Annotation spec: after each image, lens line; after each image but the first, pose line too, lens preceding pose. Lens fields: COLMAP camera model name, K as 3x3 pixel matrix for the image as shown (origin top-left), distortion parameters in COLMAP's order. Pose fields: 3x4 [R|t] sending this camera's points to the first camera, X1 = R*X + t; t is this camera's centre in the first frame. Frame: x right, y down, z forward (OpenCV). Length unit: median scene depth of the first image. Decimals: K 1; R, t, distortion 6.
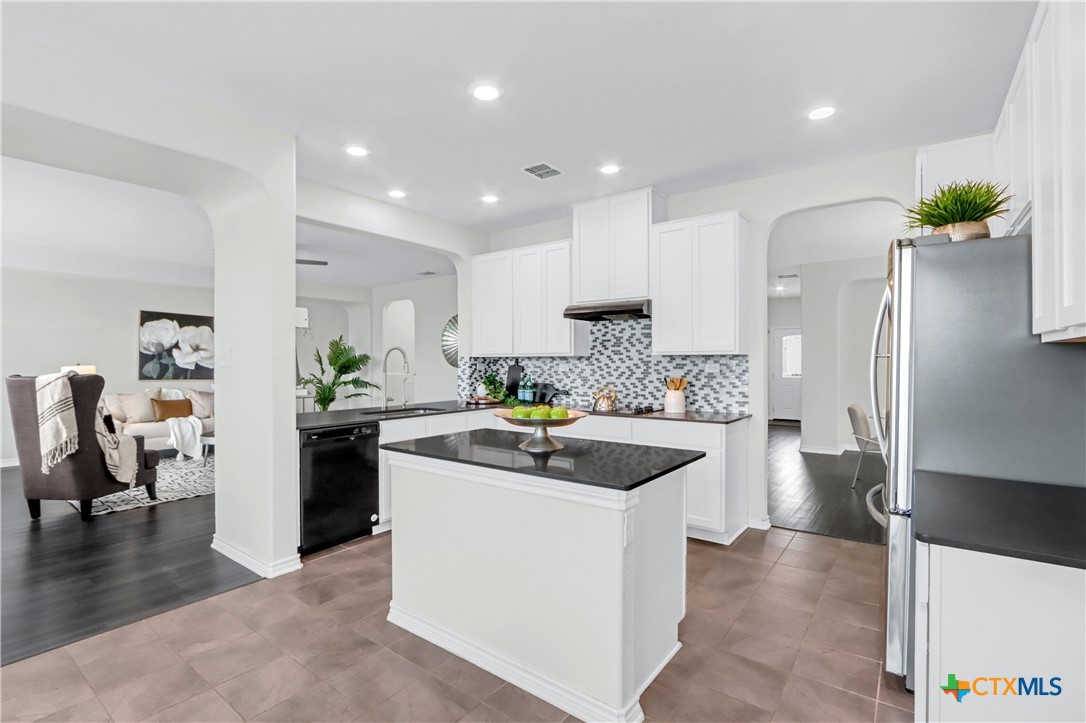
lens RADIAL K [[509.5, 0, 525.3], [0, 509.5, 355.8], [0, 0, 1]] dist [-0.025597, 0.000301]
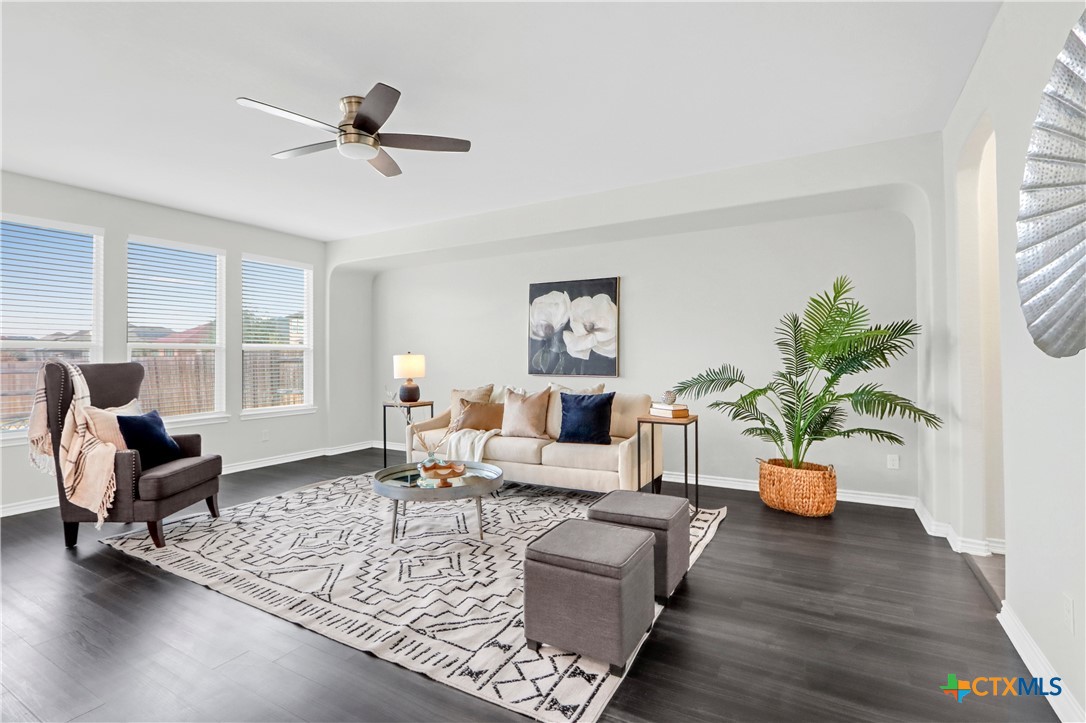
lens RADIAL K [[509.5, 0, 525.3], [0, 509.5, 355.8], [0, 0, 1]] dist [-0.025597, 0.000301]
pose [[0.127287, -0.010215, -0.991813, 0.010098], [0.012649, 0.999882, -0.008674, 0.040954], [0.991785, -0.011441, 0.127401, 1.335300]]
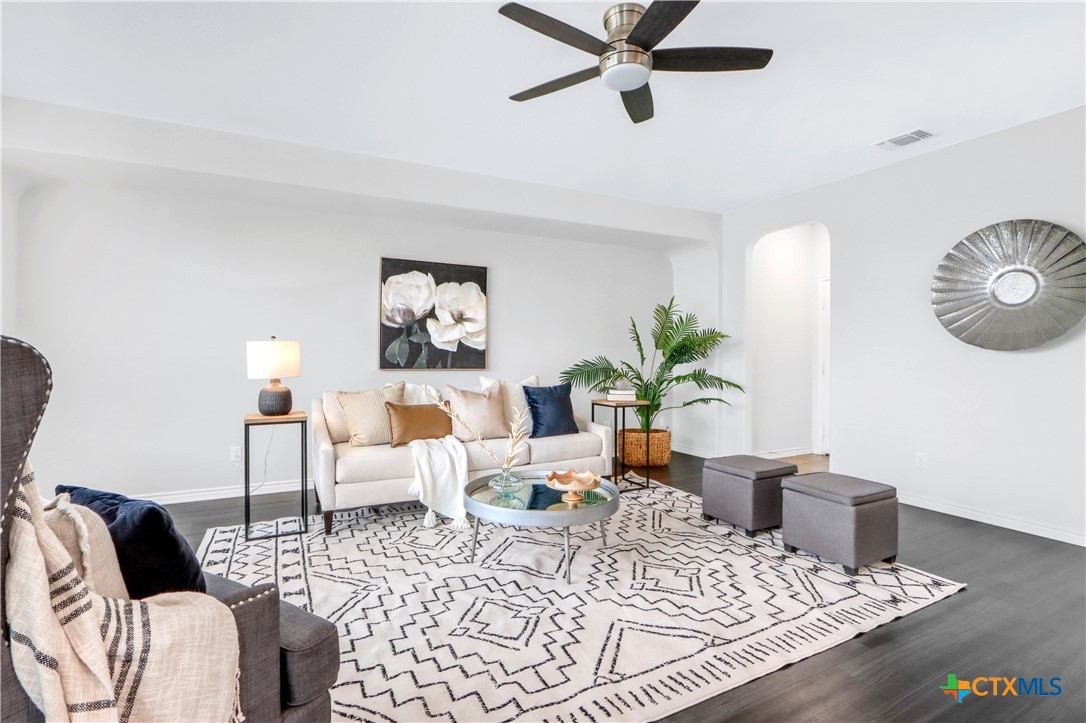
lens RADIAL K [[514.7, 0, 531.5], [0, 514.7, 357.6], [0, 0, 1]] dist [-0.017919, 0.000061]
pose [[0.900364, 0.006585, -0.435087, -0.479947], [0.000737, 0.999861, 0.016657, 0.036644], [0.435136, -0.015318, 0.900234, 0.755091]]
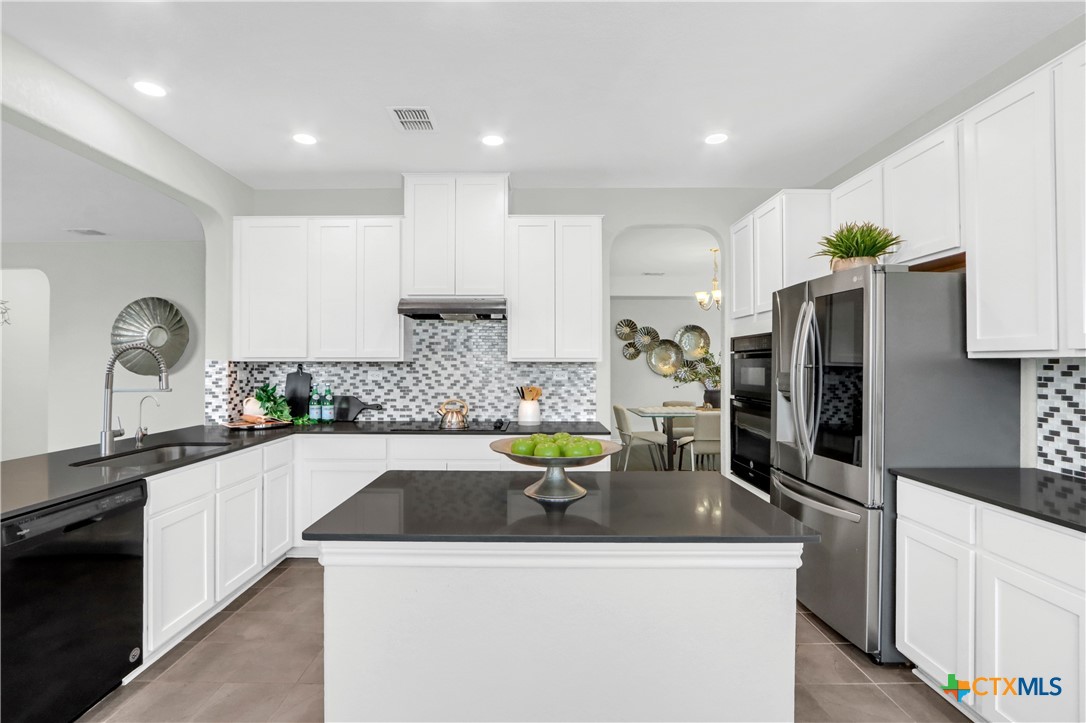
lens RADIAL K [[514.7, 0, 531.5], [0, 514.7, 357.6], [0, 0, 1]] dist [-0.017919, 0.000061]
pose [[0.793273, 0.010693, 0.608773, -0.222251], [-0.010422, 0.999938, -0.003983, -0.004529], [-0.608777, -0.003185, 0.793335, 0.219774]]
